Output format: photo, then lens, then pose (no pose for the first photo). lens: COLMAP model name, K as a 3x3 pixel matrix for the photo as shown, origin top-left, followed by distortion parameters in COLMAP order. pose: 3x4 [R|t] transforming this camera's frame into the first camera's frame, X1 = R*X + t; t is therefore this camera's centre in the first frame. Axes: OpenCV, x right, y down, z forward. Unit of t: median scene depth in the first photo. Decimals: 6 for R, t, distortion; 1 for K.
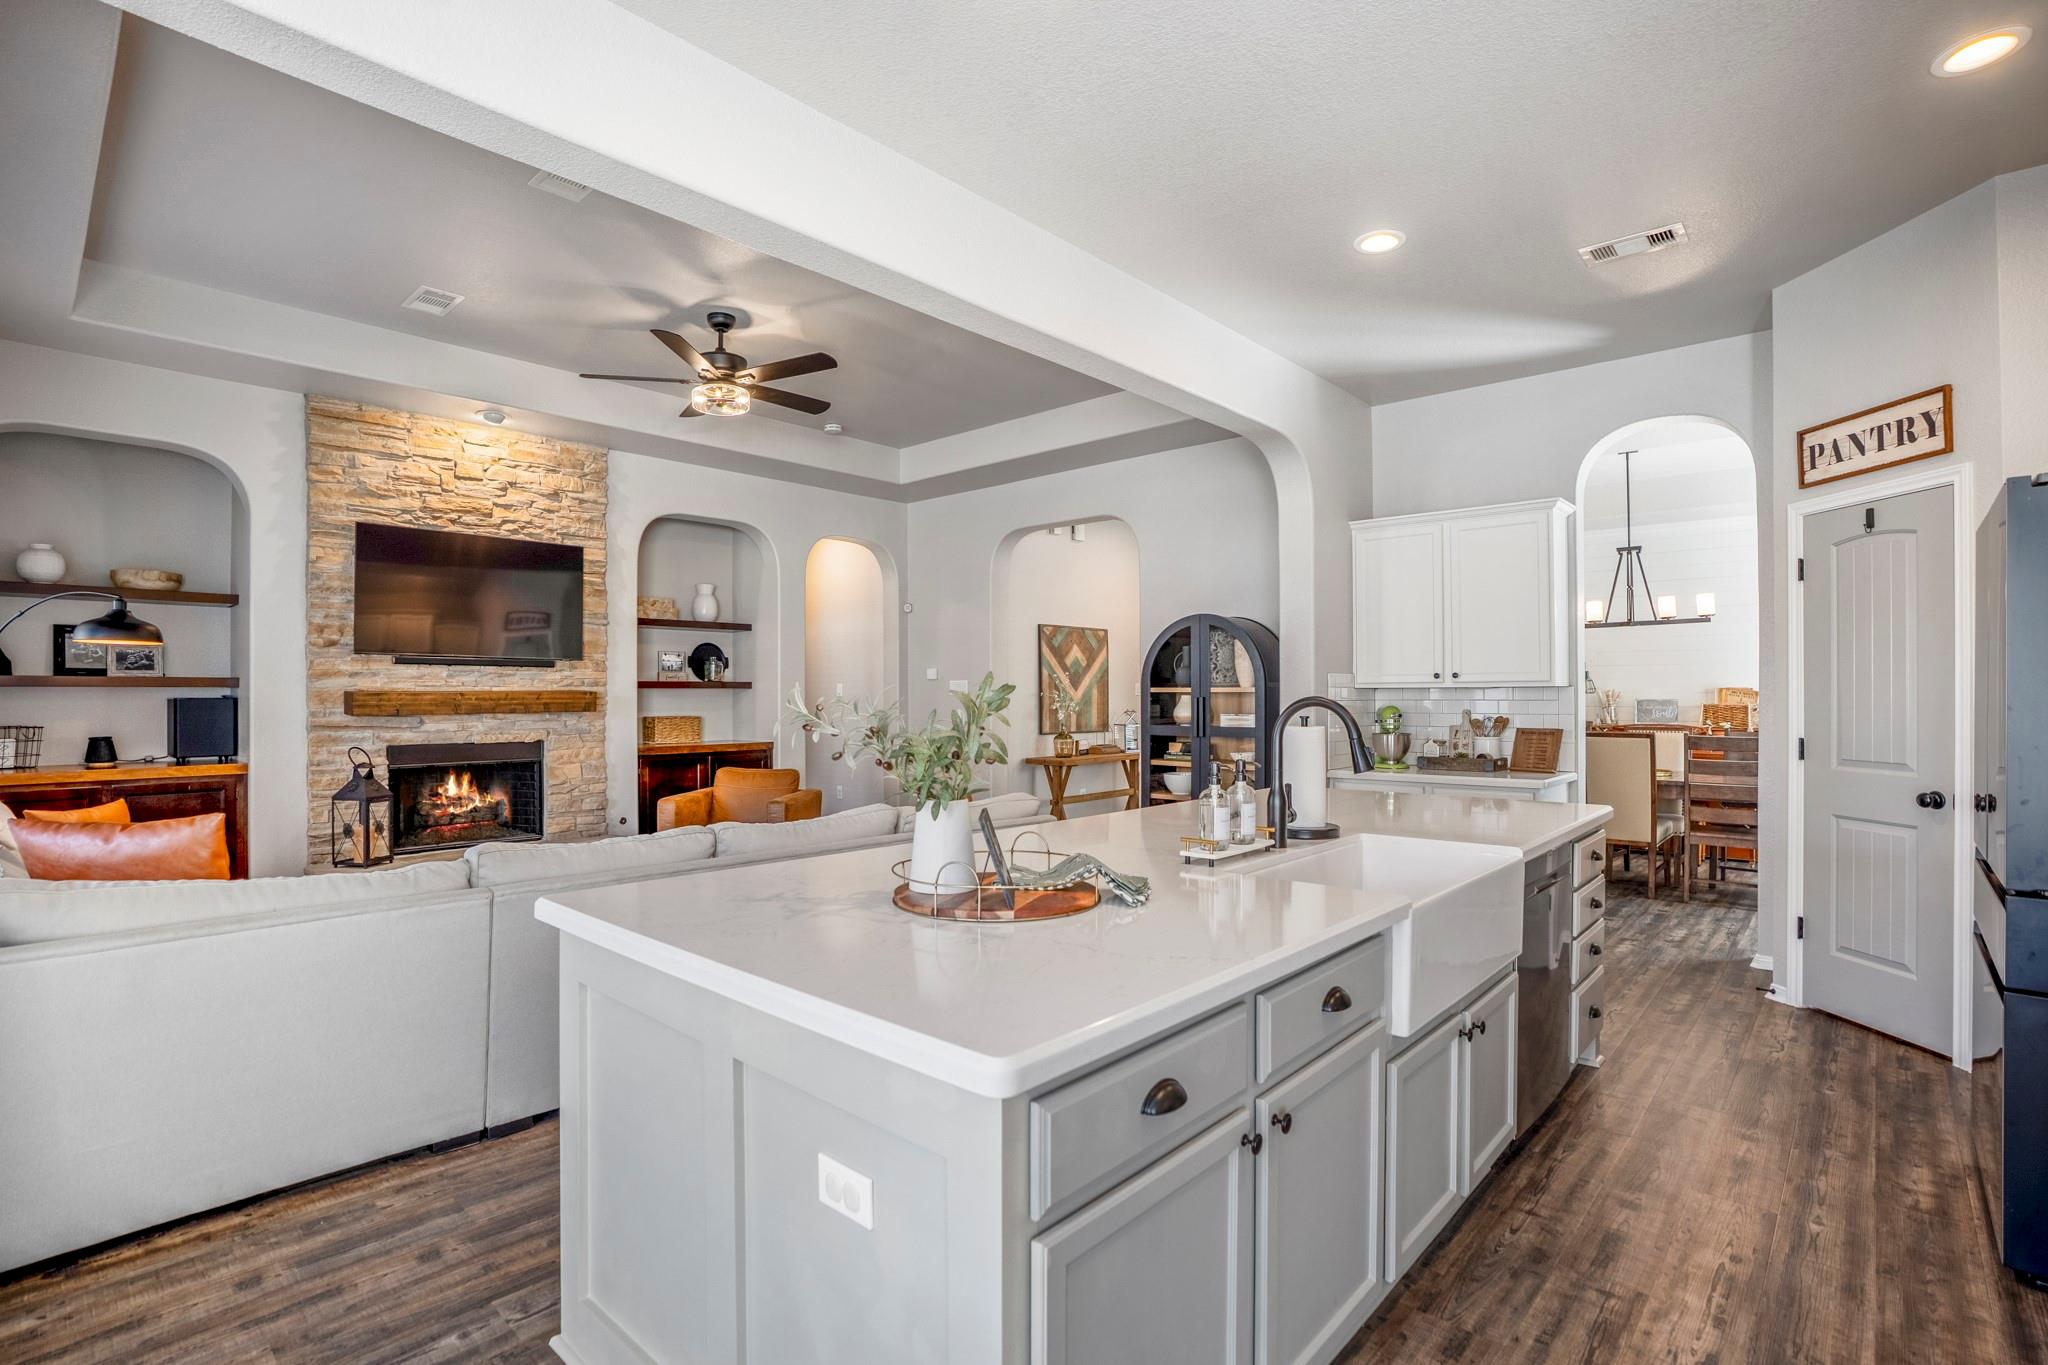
lens RADIAL K [[970.5, 0, 1009.8], [0, 970.5, 691.4], [0, 0, 1]] dist [-0.060921, 0.020533]
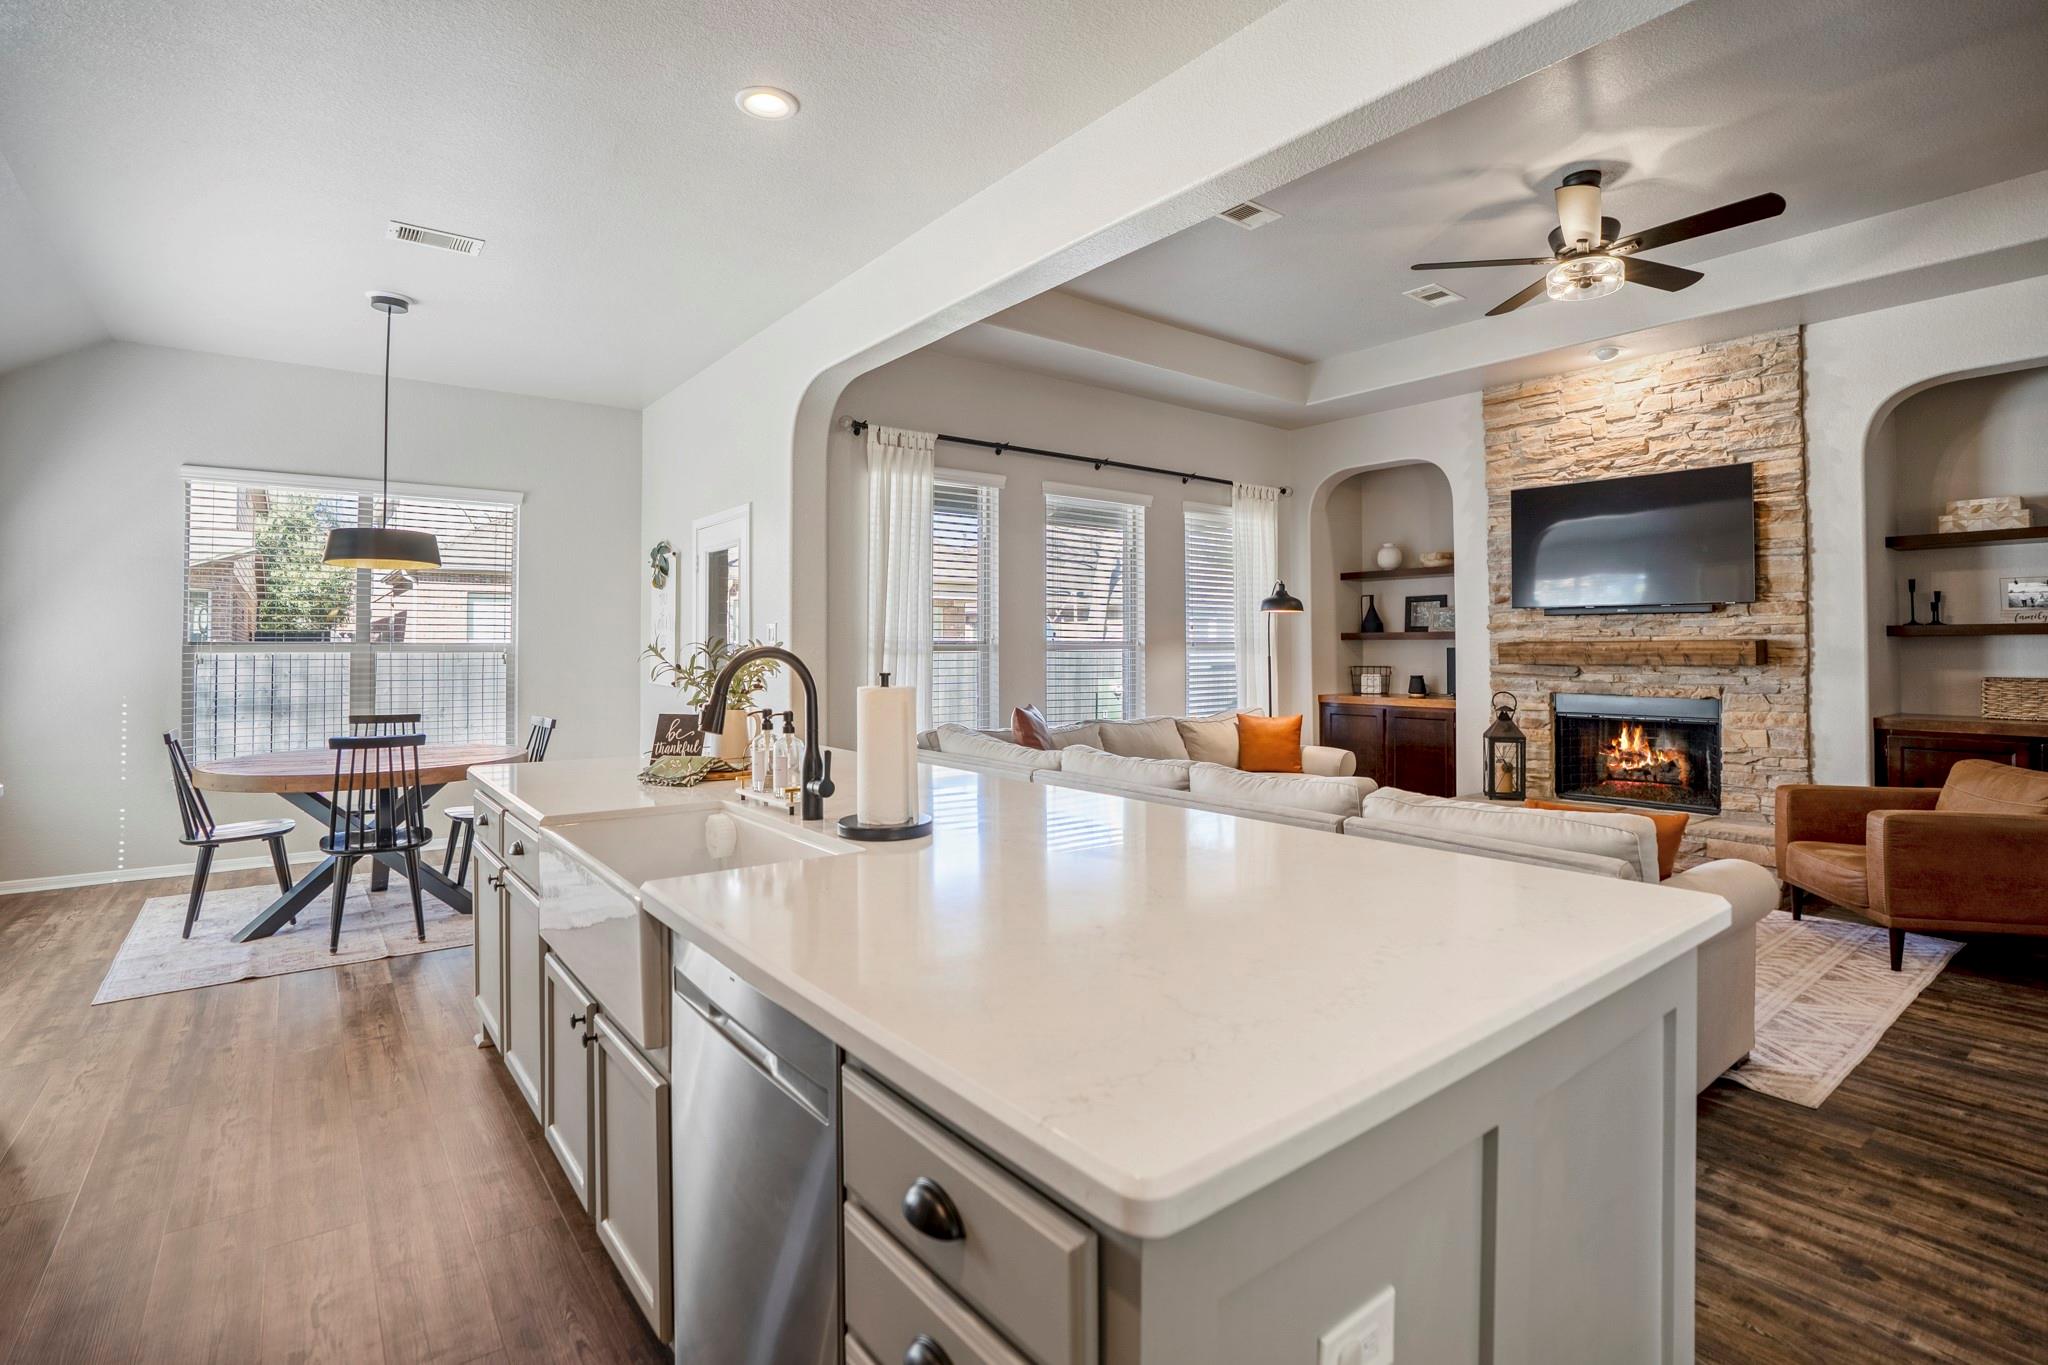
lens RADIAL K [[970.5, 0, 1031.2], [0, 970.5, 635.7], [0, 0, 1]] dist [-0.060921, 0.020533]
pose [[-0.157902, -0.009339, -0.987411, 0.534595], [0.004285, 0.999939, -0.010143, 0.001424], [0.987445, -0.005833, -0.157852, 0.643564]]
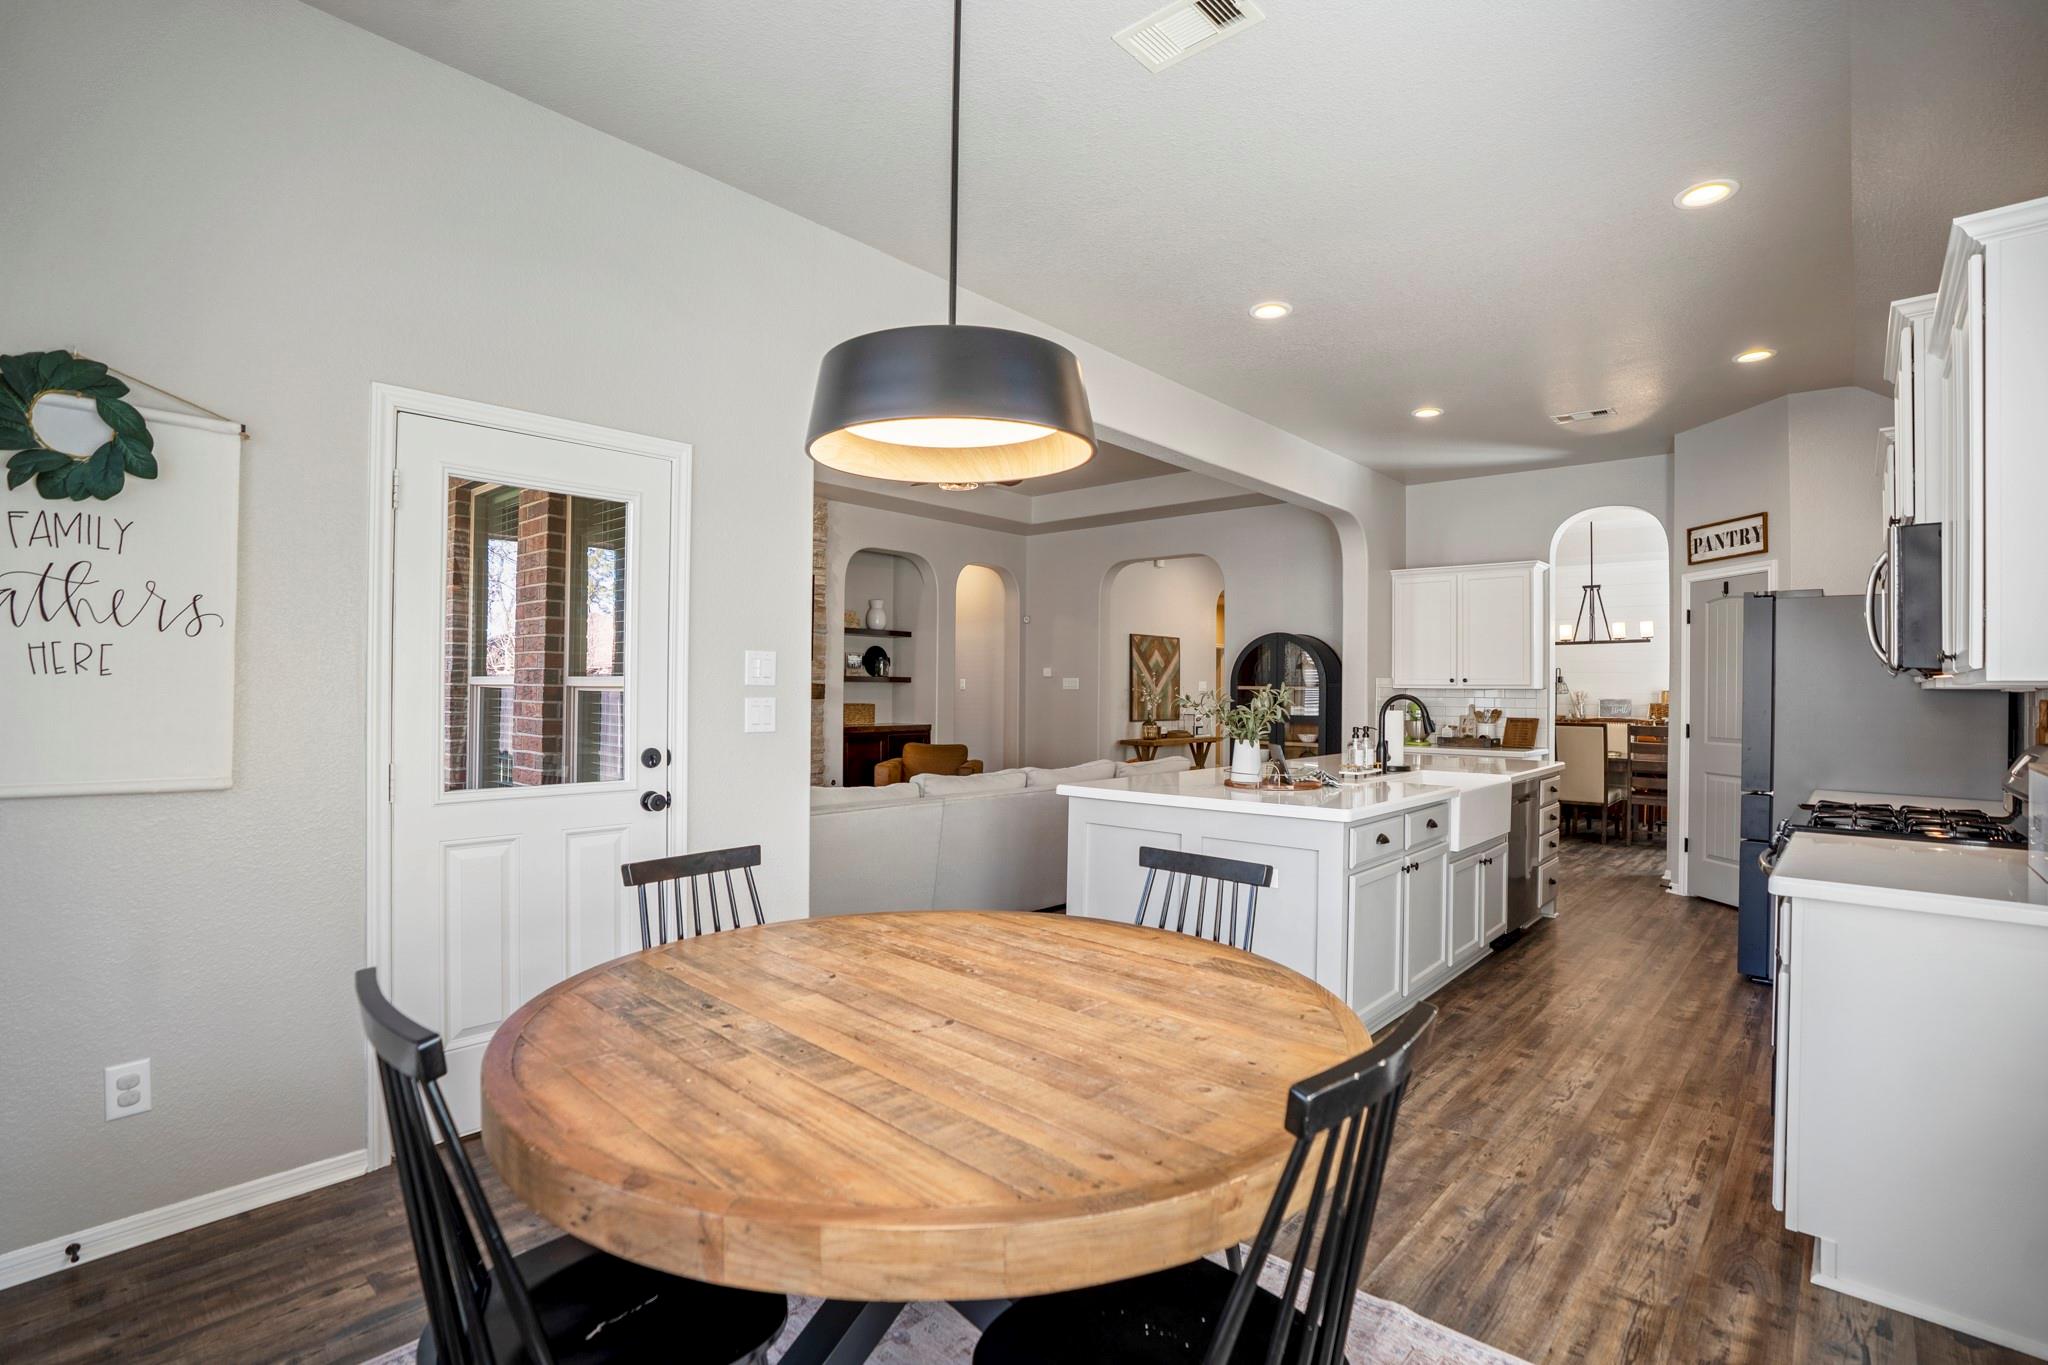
lens RADIAL K [[970.5, 0, 1012.3], [0, 970.5, 677.3], [0, 0, 1]] dist [-0.060921, 0.020533]
pose [[0.999852, 0.012656, 0.011665, -0.226348], [-0.012559, 0.999886, -0.008416, -0.000599], [-0.011770, 0.008268, 0.999897, -0.420645]]
